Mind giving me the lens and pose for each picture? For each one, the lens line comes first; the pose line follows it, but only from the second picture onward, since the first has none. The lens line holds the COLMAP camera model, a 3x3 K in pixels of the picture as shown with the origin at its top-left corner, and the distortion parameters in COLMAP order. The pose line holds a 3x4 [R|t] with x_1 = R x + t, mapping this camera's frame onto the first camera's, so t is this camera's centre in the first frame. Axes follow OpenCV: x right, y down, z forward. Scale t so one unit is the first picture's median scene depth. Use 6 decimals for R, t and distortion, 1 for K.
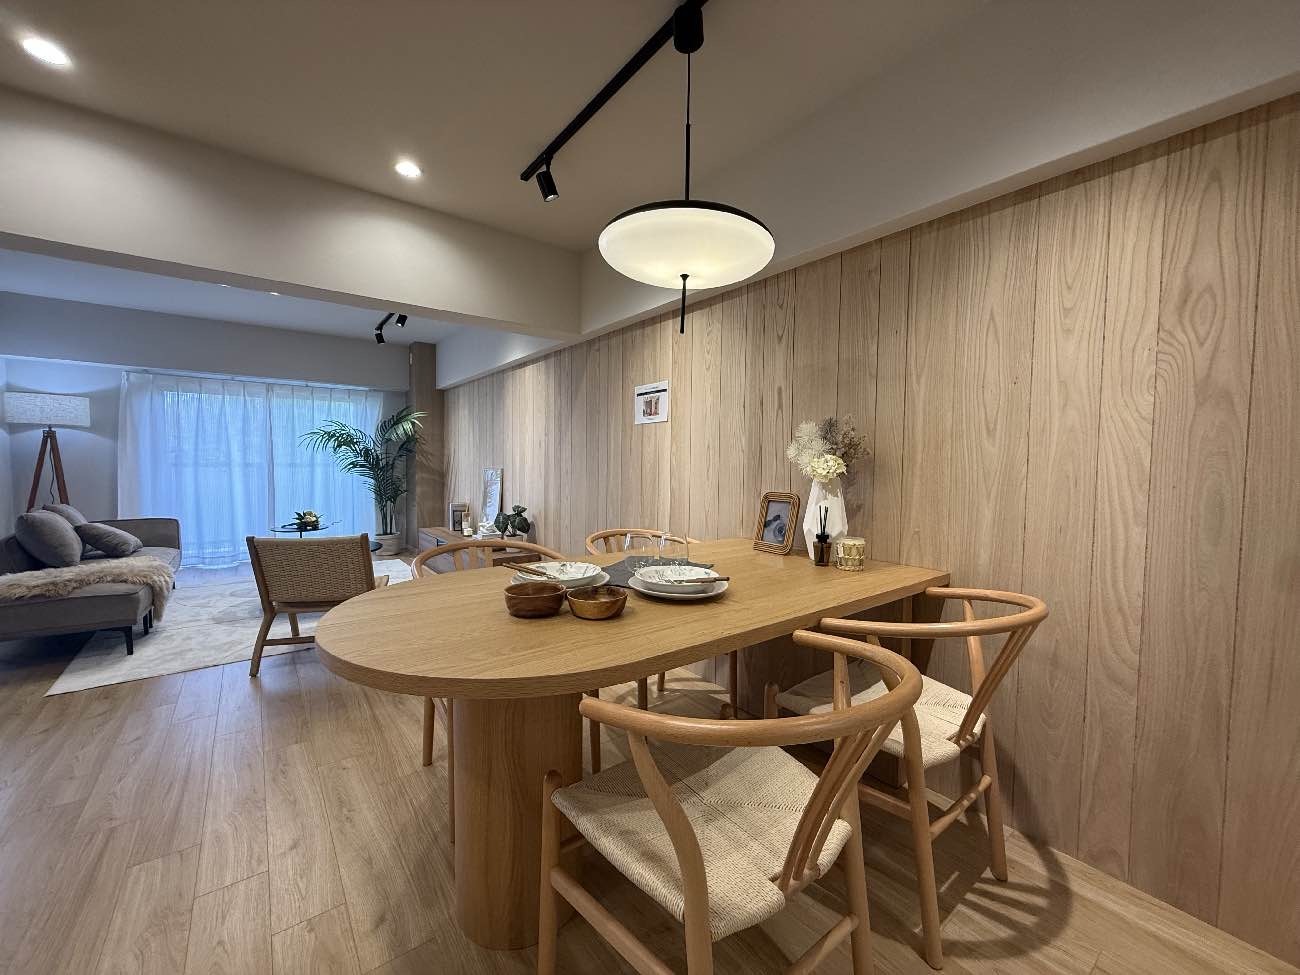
lens RADIAL K [[520.0, 0, 649.0], [0, 520.0, 486.3], [0, 0, 1]] dist [-0.000288, 0.000819]
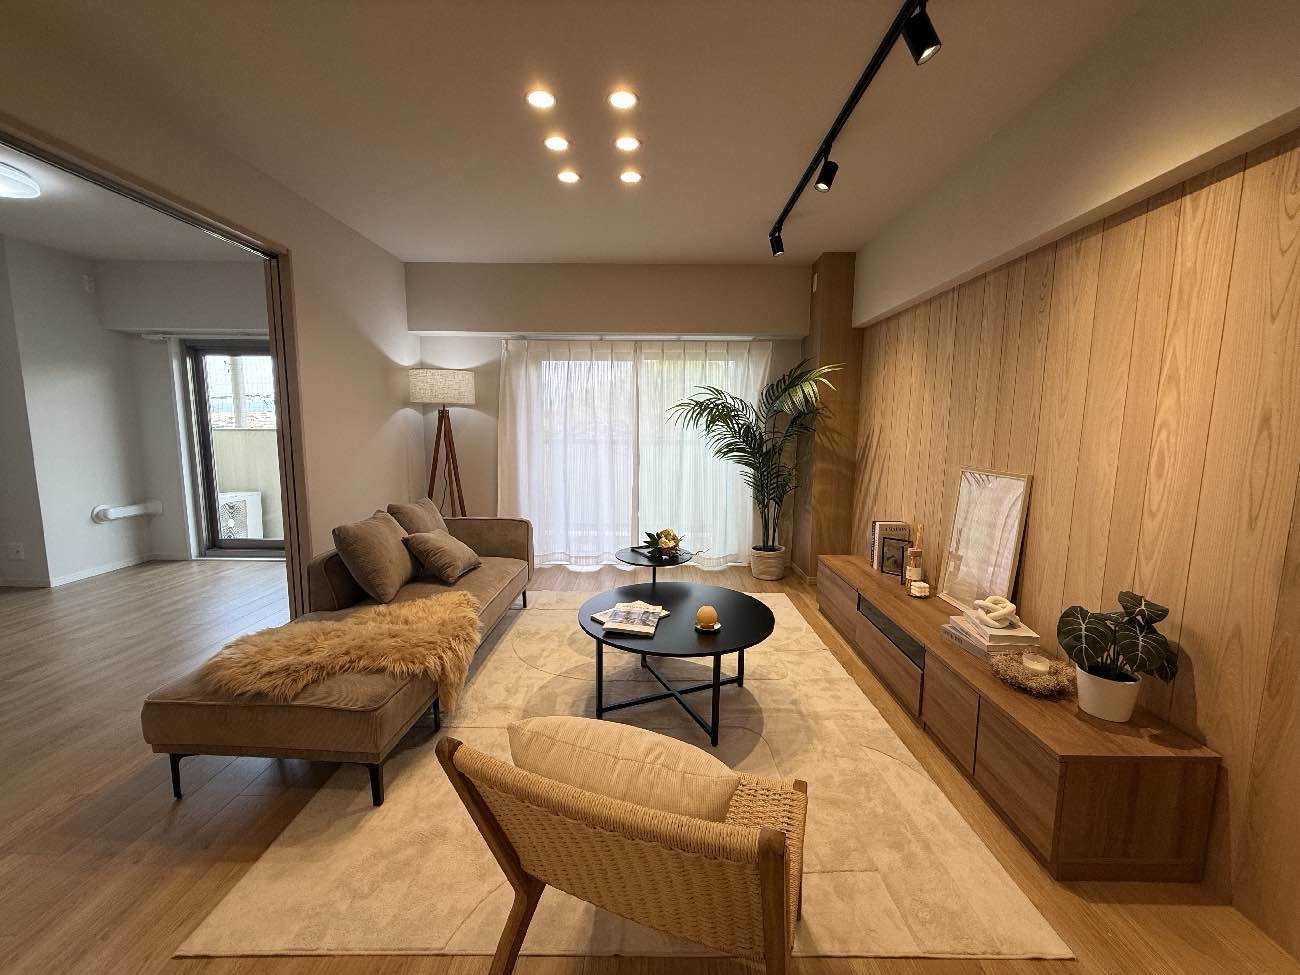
lens RADIAL K [[520.0, 0, 649.2], [0, 520.0, 485.8], [0, 0, 1]] dist [-0.000288, 0.000819]
pose [[0.787709, 0.069488, -0.612116, -0.416172], [-0.029679, 0.996745, 0.074960, -0.076118], [0.615333, -0.040879, 0.787207, 0.714429]]
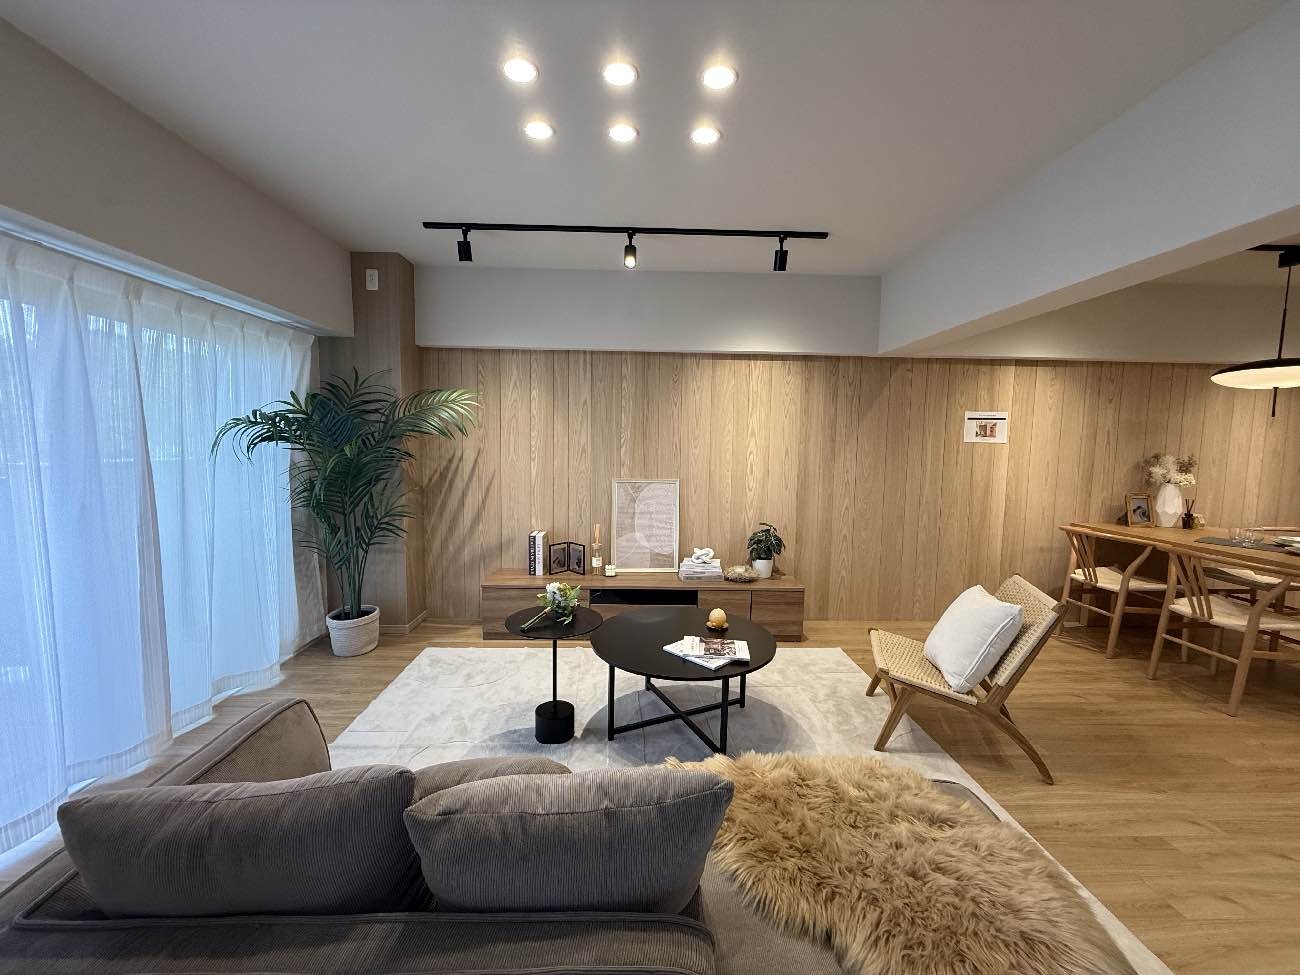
lens RADIAL K [[520.0, 0, 649.1], [0, 520.0, 486.7], [0, 0, 1]] dist [-0.000288, 0.000819]
pose [[0.584565, -0.070903, 0.808243, -1.473829], [0.029143, 0.997366, 0.066415, -0.120623], [-0.810823, -0.015269, 0.585092, 0.901602]]
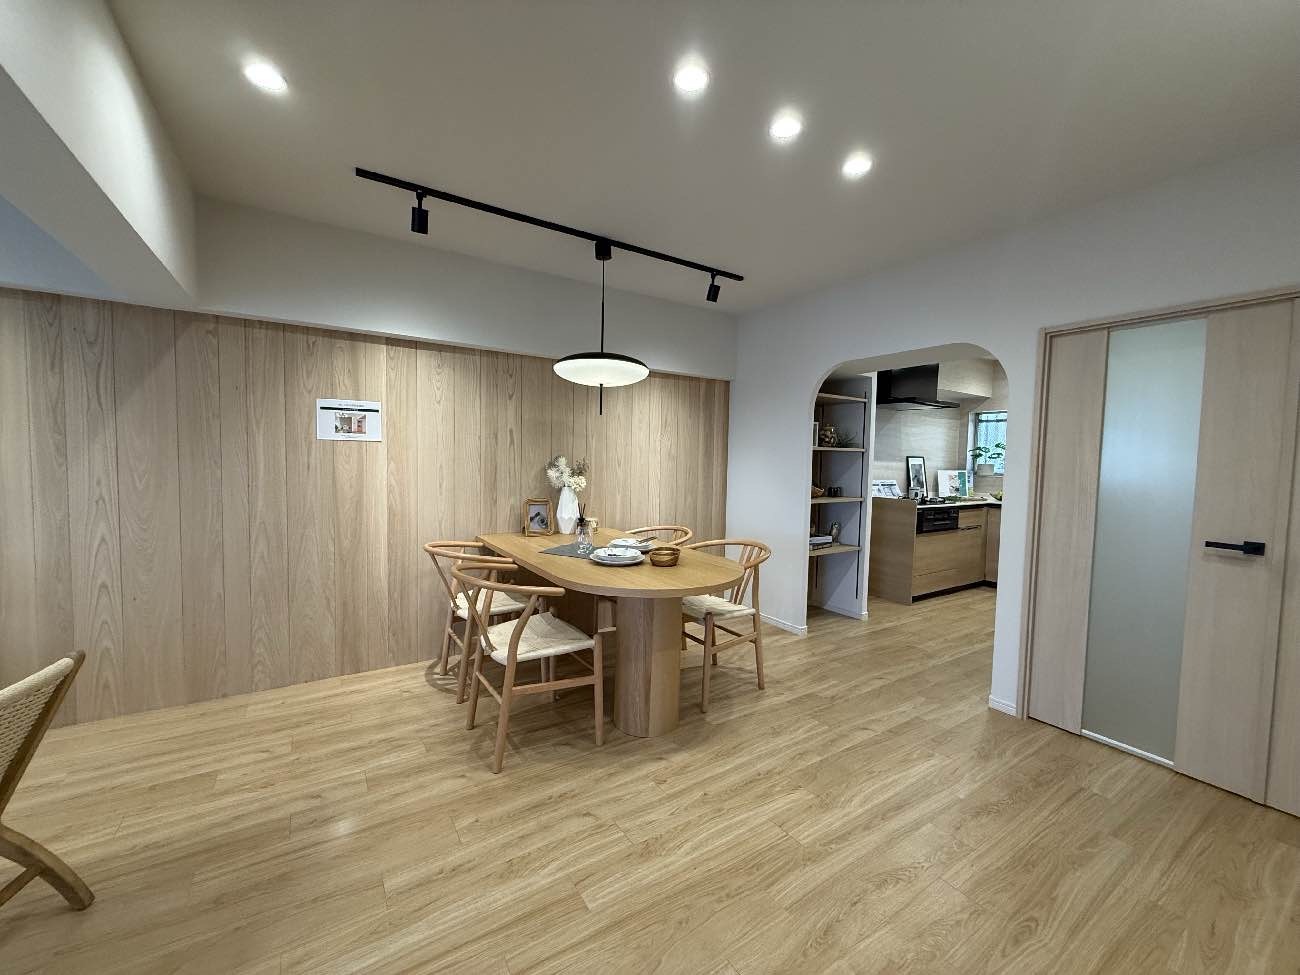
lens RADIAL K [[520.0, 0, 648.4], [0, 520.0, 486.9], [0, 0, 1]] dist [-0.000288, 0.000819]
pose [[0.076536, -0.063943, 0.995014, -0.908373], [0.028252, 0.997680, 0.061942, -0.078416], [-0.996667, 0.023370, 0.078165, 0.362630]]
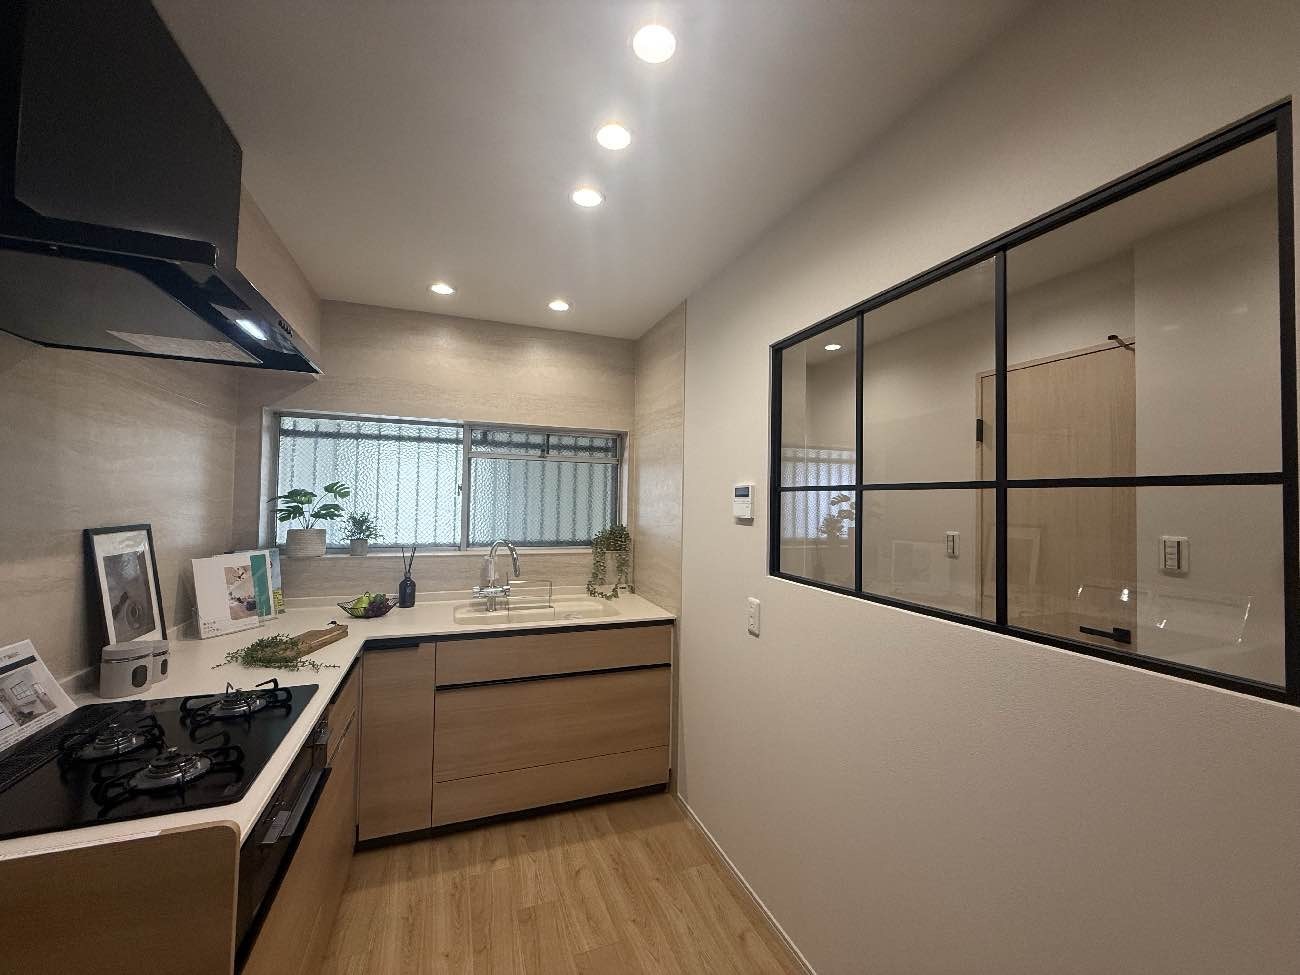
lens RADIAL K [[520.0, 0, 648.2], [0, 520.0, 488.2], [0, 0, 1]] dist [-0.000288, 0.000819]
pose [[-0.956614, -0.020824, 0.290614, 0.368354], [-0.014038, 0.999578, 0.025416, -0.105943], [-0.291020, 0.020233, -0.956503, -0.100952]]
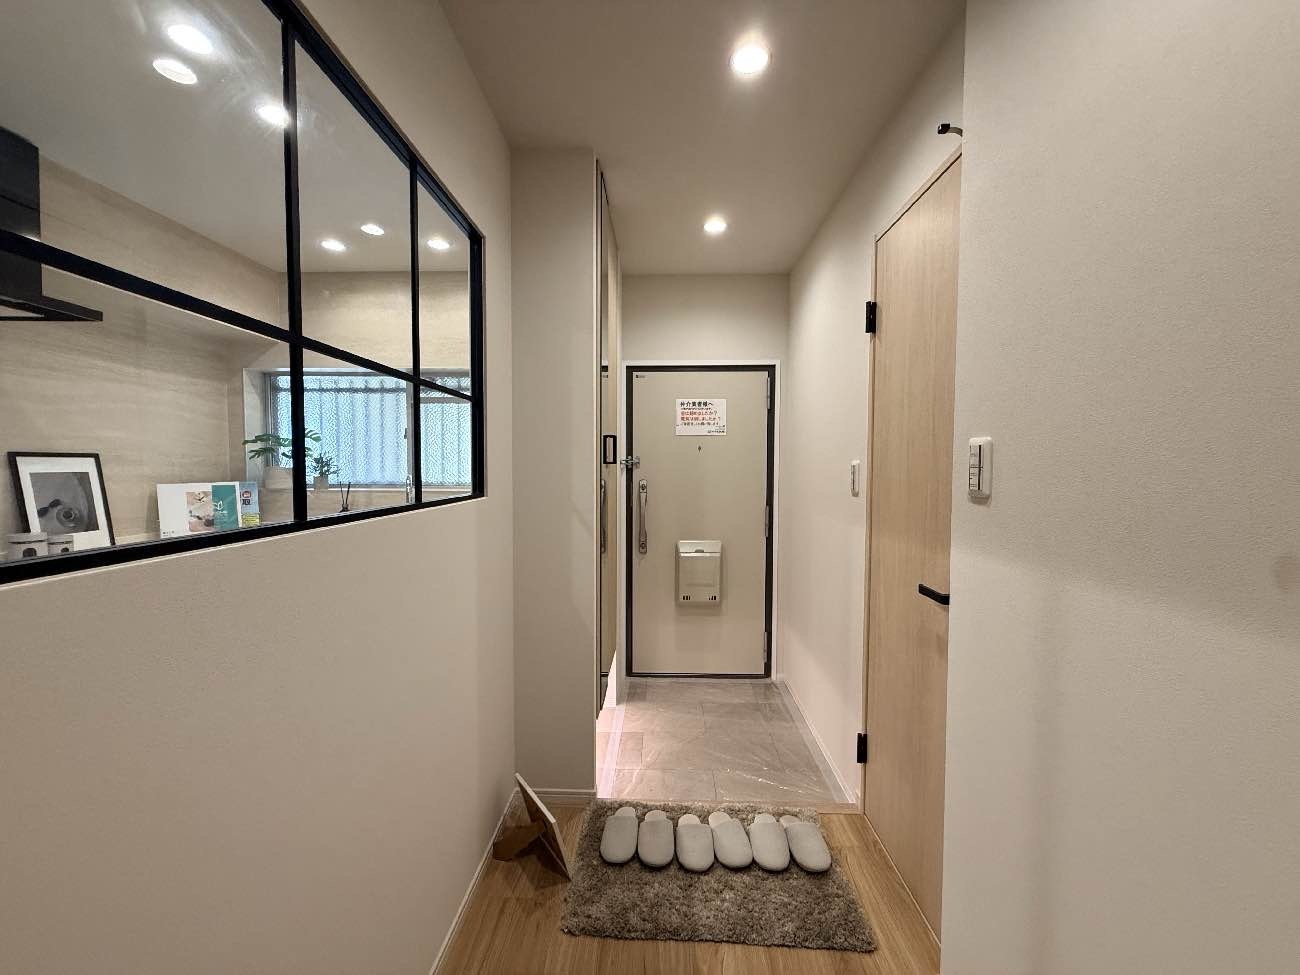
lens RADIAL K [[520.0, 0, 648.8], [0, 520.0, 487.1], [0, 0, 1]] dist [-0.000288, 0.000819]
pose [[-0.776104, -0.040942, 0.629274, -0.087758], [0.017901, 0.996058, 0.086884, -0.045445], [-0.630350, 0.078696, -0.772312, -0.414256]]
